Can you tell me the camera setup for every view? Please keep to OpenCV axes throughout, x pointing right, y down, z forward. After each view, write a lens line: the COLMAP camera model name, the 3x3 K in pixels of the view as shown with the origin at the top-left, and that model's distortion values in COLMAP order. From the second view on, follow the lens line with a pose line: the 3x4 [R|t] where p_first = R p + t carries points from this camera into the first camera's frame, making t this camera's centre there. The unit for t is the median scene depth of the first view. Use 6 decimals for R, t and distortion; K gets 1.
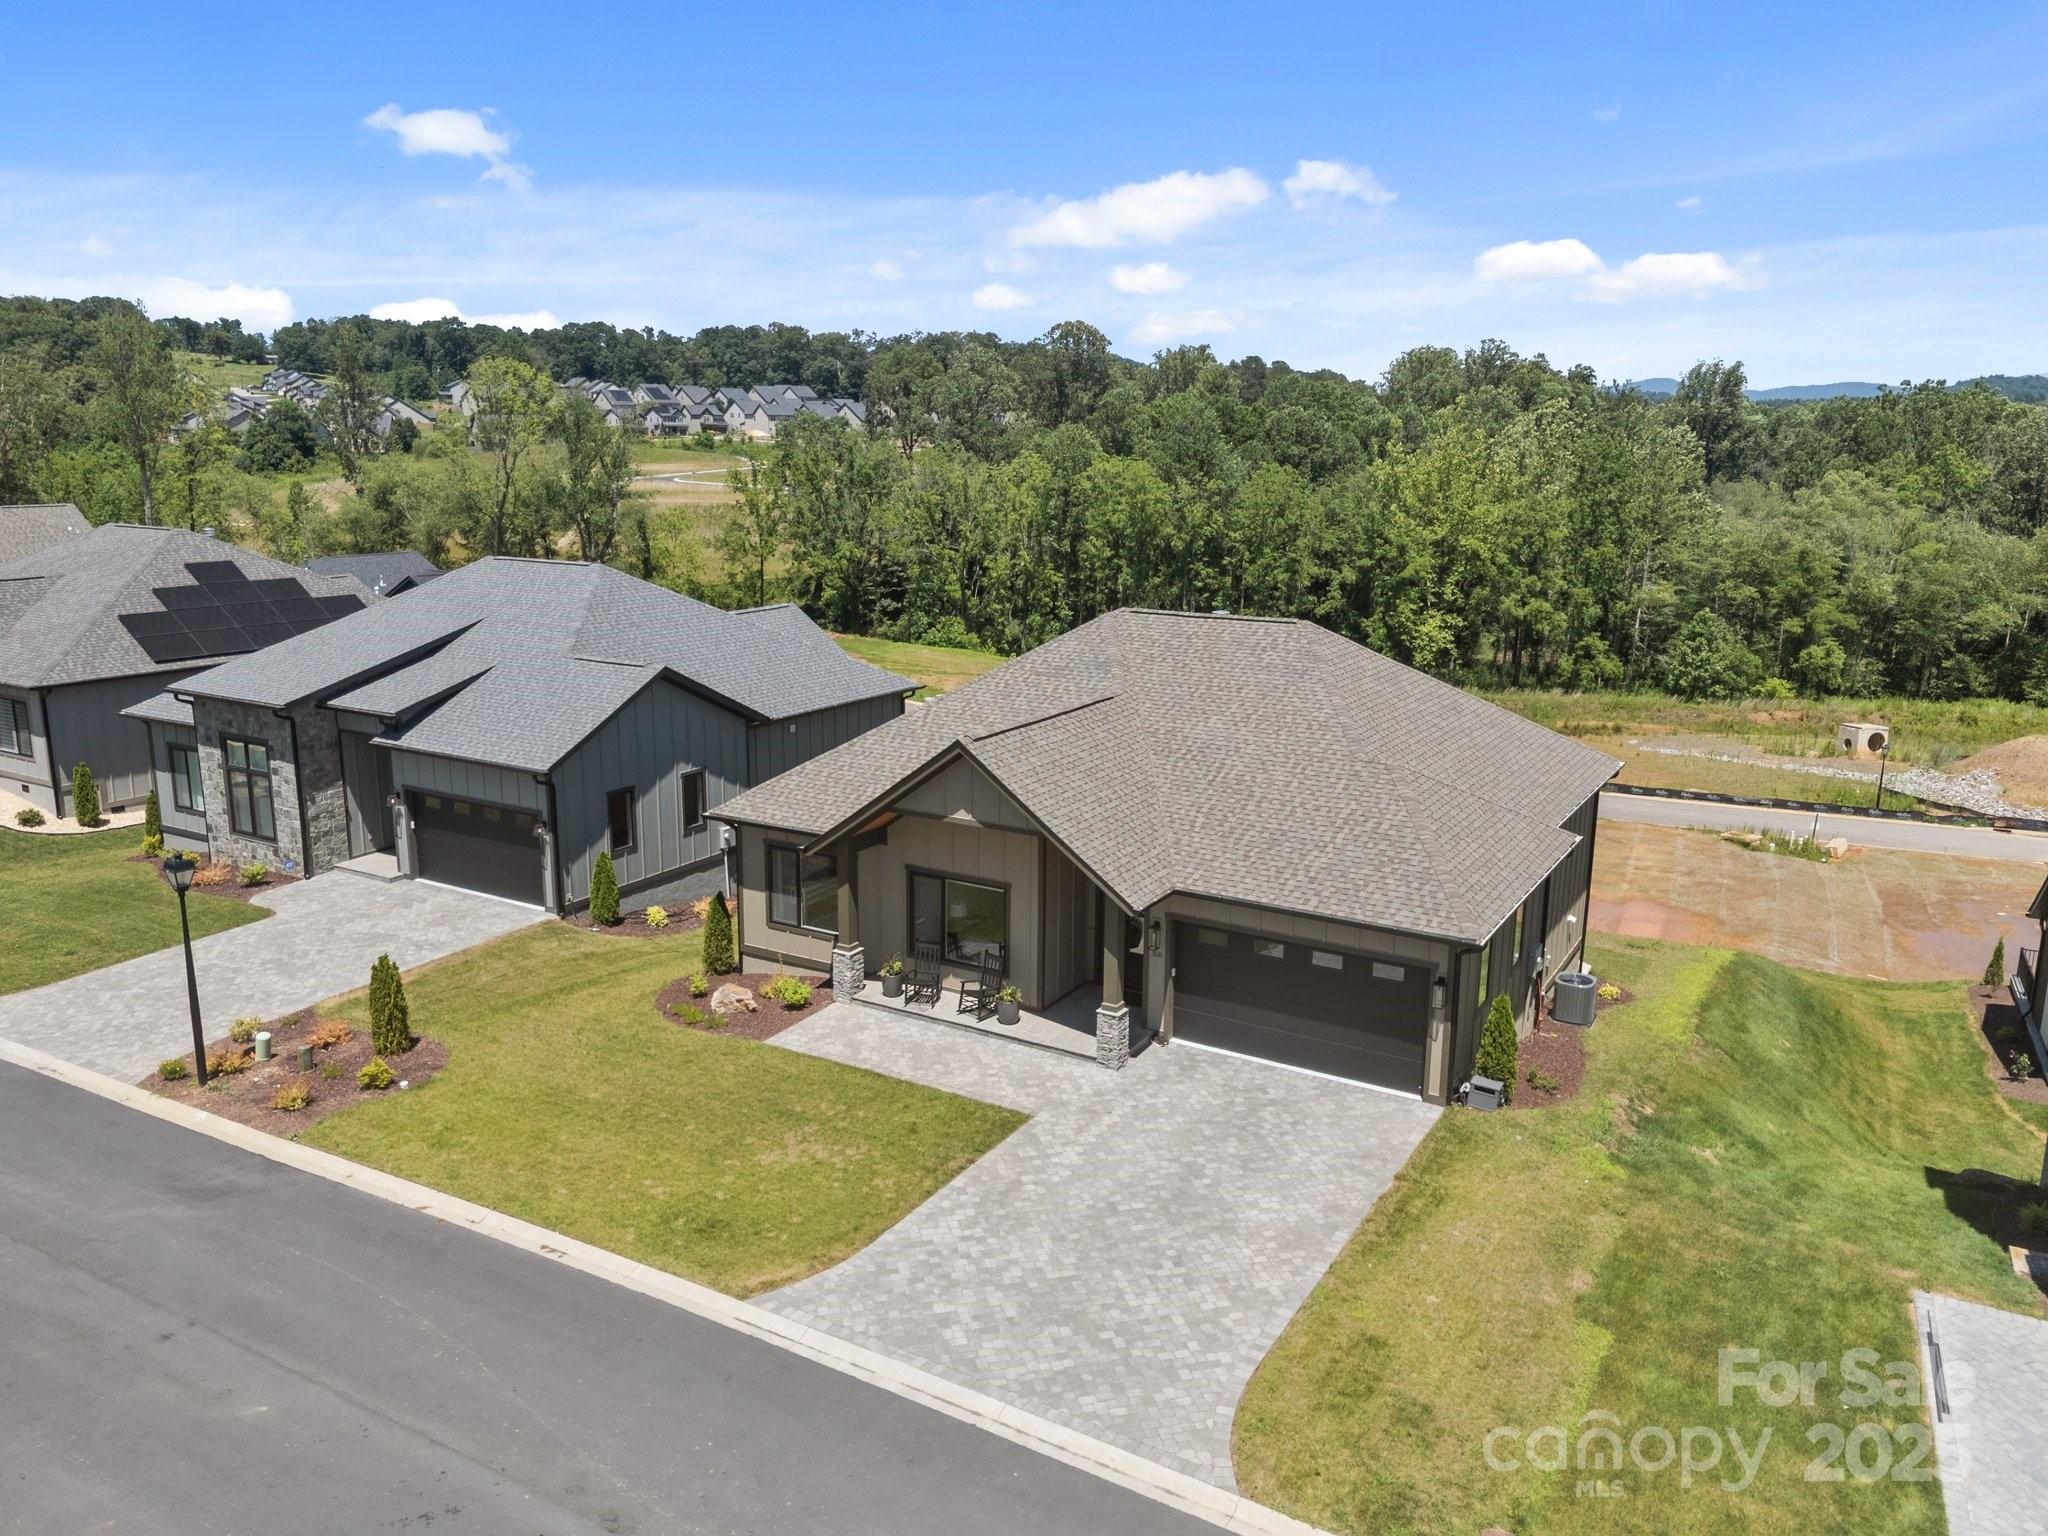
lens RADIAL K [[1514.0, 0, 1024.0], [0, 1514.0, 768.0], [0, 0, 1]] dist [0.089502, -0.109120]
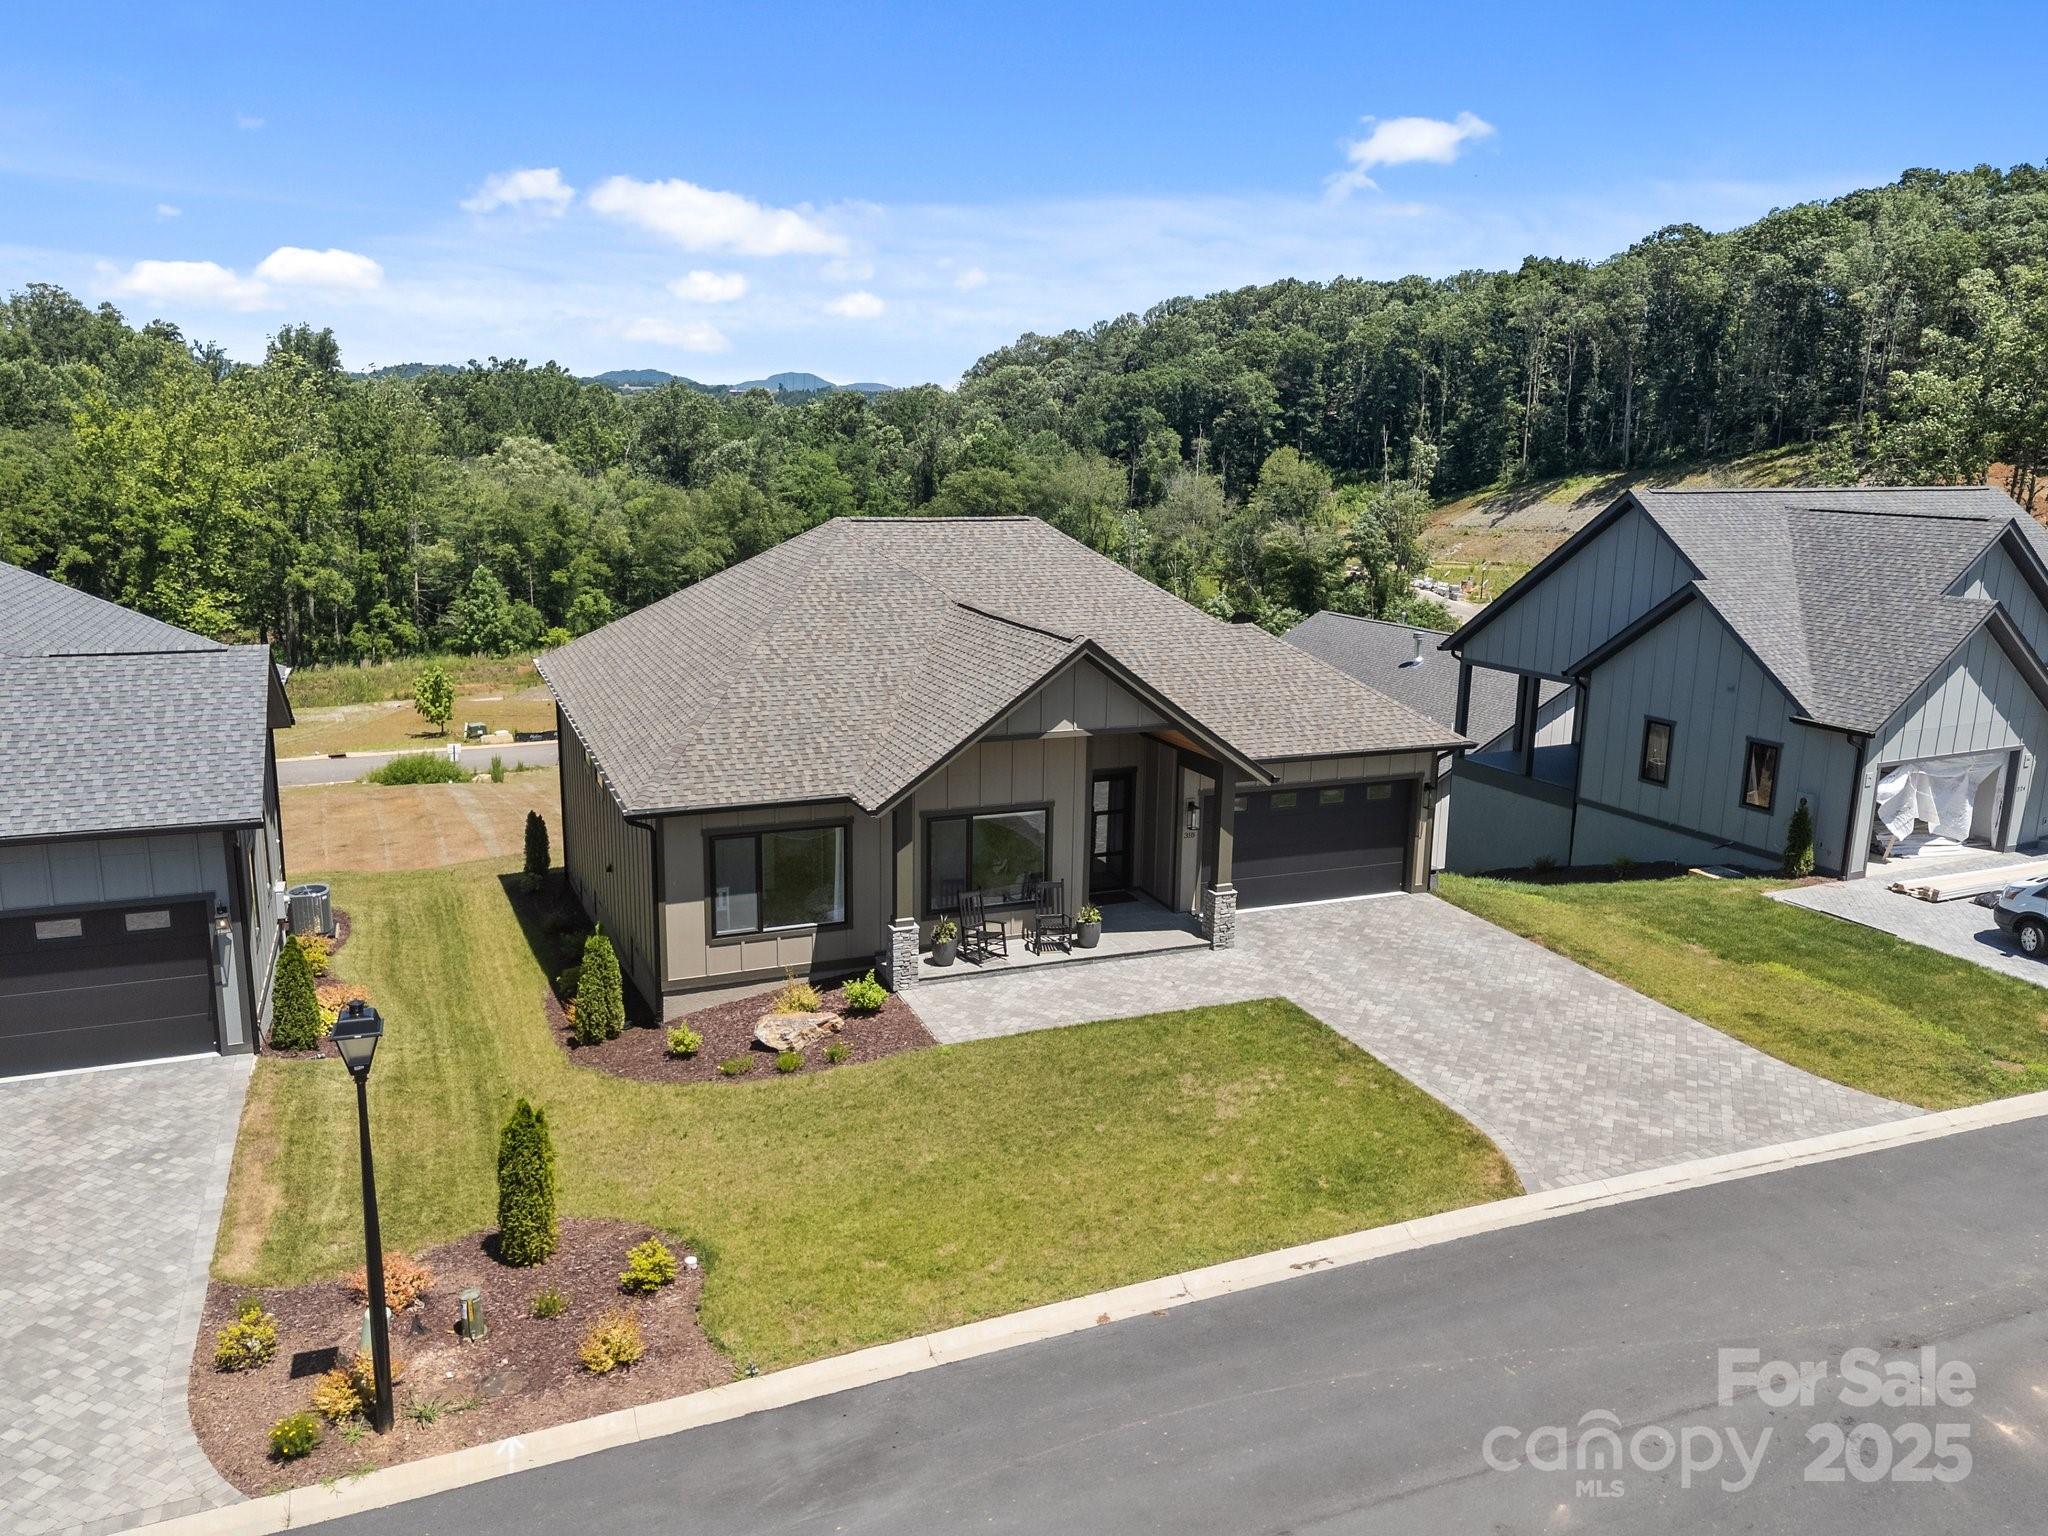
lens RADIAL K [[1514.0, 0, 1024.0], [0, 1514.0, 768.0], [0, 0, 1]] dist [0.089502, -0.109120]
pose [[0.593780, -0.170645, 0.786324, -0.555300], [0.161634, 0.982628, 0.091192, -0.022341], [-0.788225, 0.072949, 0.611048, 0.341755]]
